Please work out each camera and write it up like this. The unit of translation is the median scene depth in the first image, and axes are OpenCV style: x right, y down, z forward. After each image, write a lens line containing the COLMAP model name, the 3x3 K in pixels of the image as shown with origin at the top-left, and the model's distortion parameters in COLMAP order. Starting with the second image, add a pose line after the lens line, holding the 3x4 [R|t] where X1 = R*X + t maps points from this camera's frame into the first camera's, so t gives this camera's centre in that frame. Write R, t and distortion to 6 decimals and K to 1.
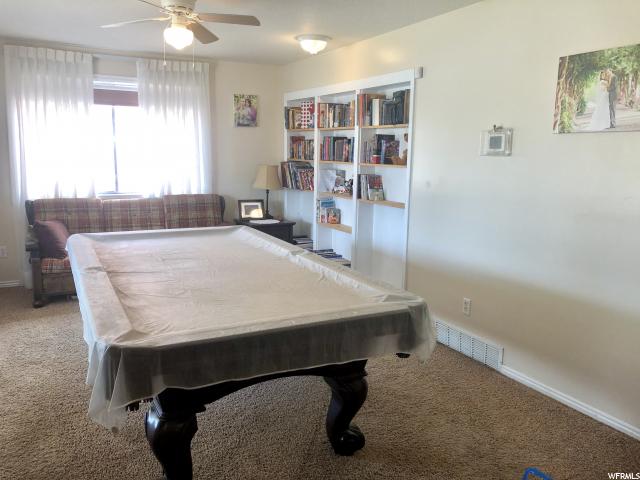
lens RADIAL K [[523.7, 0, 315.8], [0, 523.7, 238.3], [0, 0, 1]] dist [0.013421, 0.014868]
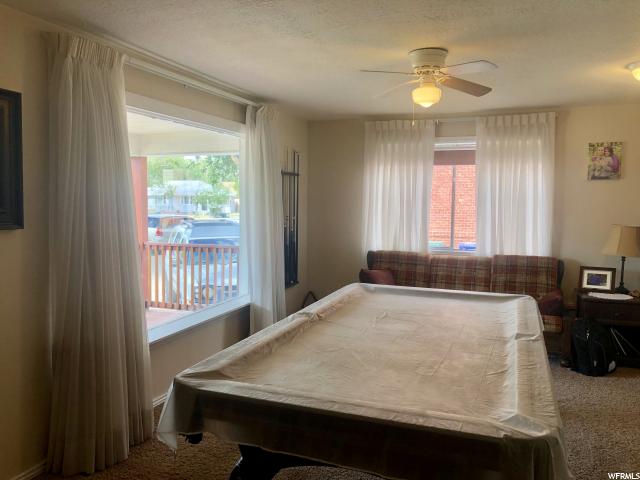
lens RADIAL K [[523.7, 0, 317.2], [0, 523.7, 237.3], [0, 0, 1]] dist [0.013421, 0.014868]
pose [[0.666778, 0.044040, -0.743954, 0.208904], [-0.123939, 0.990904, -0.052423, -0.024864], [0.734878, 0.127159, 0.666172, 0.134293]]
